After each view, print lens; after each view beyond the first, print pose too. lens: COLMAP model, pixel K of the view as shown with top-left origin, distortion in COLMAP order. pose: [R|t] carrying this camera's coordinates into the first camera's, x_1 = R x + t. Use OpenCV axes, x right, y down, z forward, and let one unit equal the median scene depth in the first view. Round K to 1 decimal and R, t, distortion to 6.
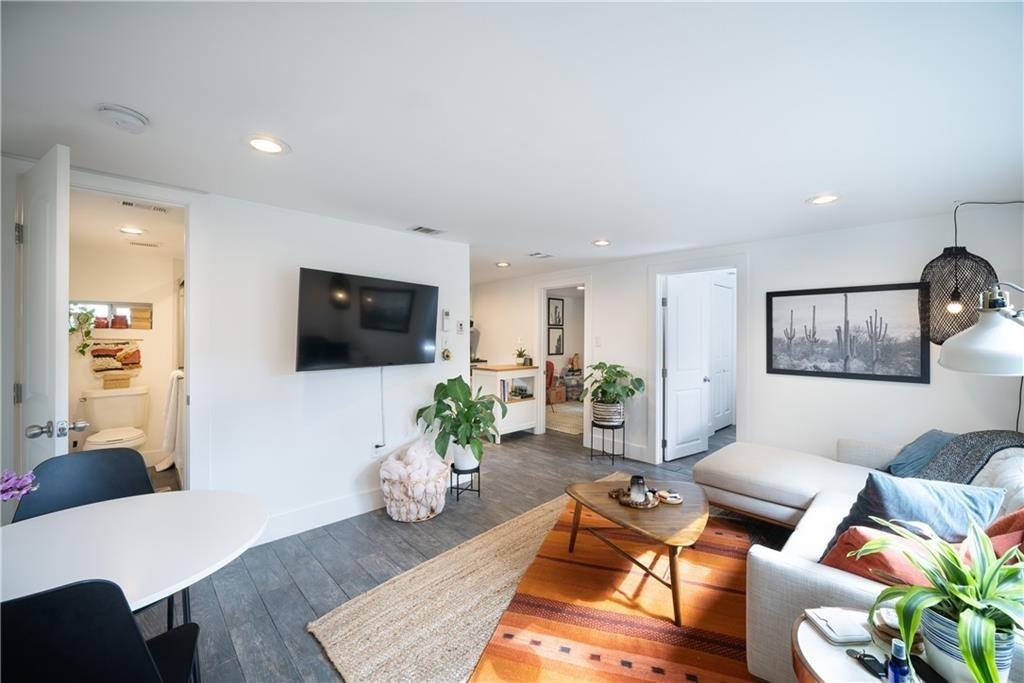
lens RADIAL K [[419.4, 0, 518.2], [0, 419.4, 333.9], [0, 0, 1]] dist [-0.000618, 0.001174]
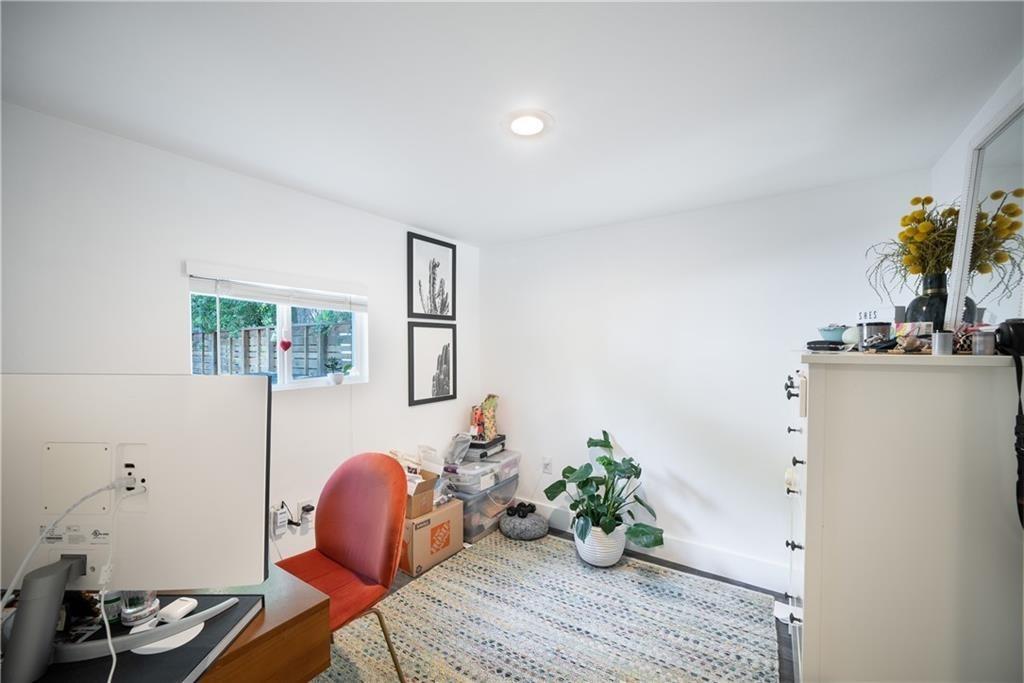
lens RADIAL K [[419.4, 0, 512.4], [0, 419.4, 345.4], [0, 0, 1]] dist [-0.000618, 0.001174]
pose [[0.976014, -0.004969, 0.217651, 0.078108], [0.005380, 0.999985, -0.001293, 0.003654], [-0.217641, 0.002433, 0.976026, 0.647113]]
